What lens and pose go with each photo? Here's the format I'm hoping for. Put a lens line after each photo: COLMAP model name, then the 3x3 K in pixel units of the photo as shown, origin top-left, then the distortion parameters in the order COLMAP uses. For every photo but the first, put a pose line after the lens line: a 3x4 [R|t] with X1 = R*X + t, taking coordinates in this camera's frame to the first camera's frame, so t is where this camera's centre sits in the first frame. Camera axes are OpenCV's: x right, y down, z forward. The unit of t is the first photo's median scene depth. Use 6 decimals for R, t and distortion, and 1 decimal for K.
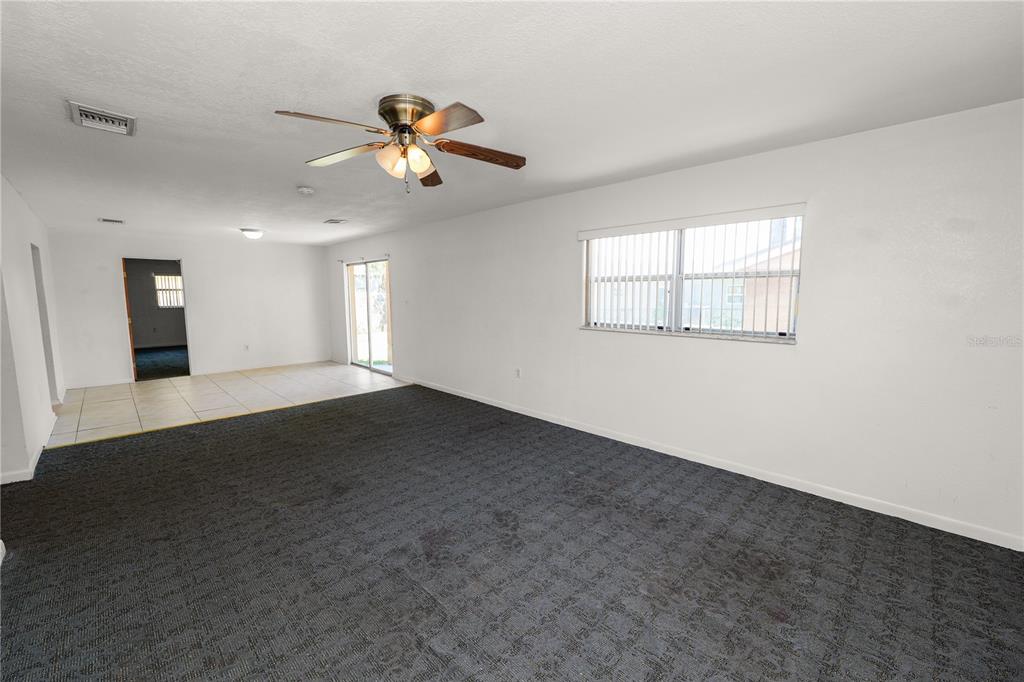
lens RADIAL K [[415.9, 0, 507.2], [0, 415.9, 331.6], [0, 0, 1]] dist [-0.011105, 0.000347]
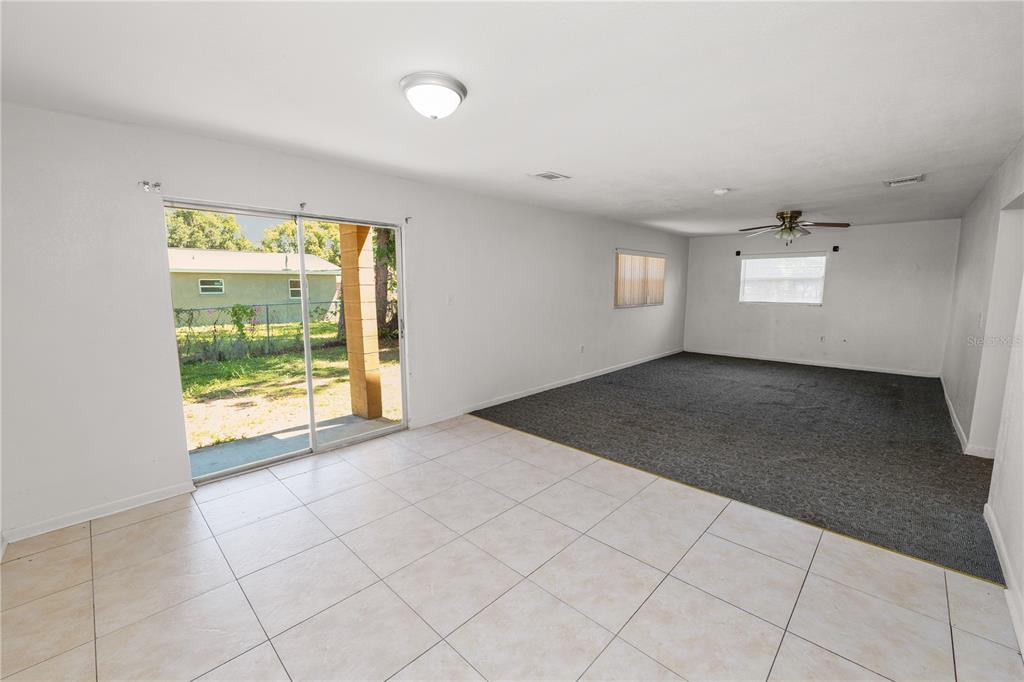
lens RADIAL K [[415.9, 0, 510.5], [0, 415.9, 337.9], [0, 0, 1]] dist [-0.011105, 0.000347]
pose [[-0.027862, -0.119775, 0.992410, -1.472937], [0.094507, 0.988033, 0.121900, -0.132681], [-0.995134, 0.097186, -0.016209, 1.483295]]
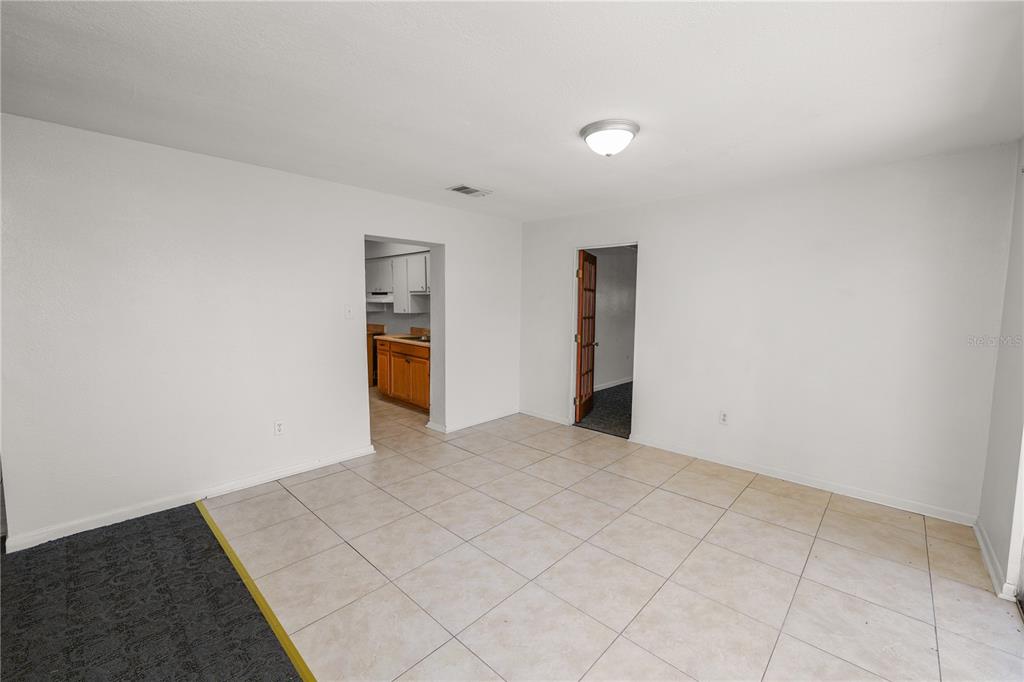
lens RADIAL K [[415.9, 0, 511.0], [0, 415.9, 349.4], [0, 0, 1]] dist [-0.011105, 0.000347]
pose [[0.047126, 0.119686, -0.991693, -0.354767], [-0.107323, 0.987655, 0.114099, -0.130232], [0.993107, 0.101054, 0.059389, 1.398659]]
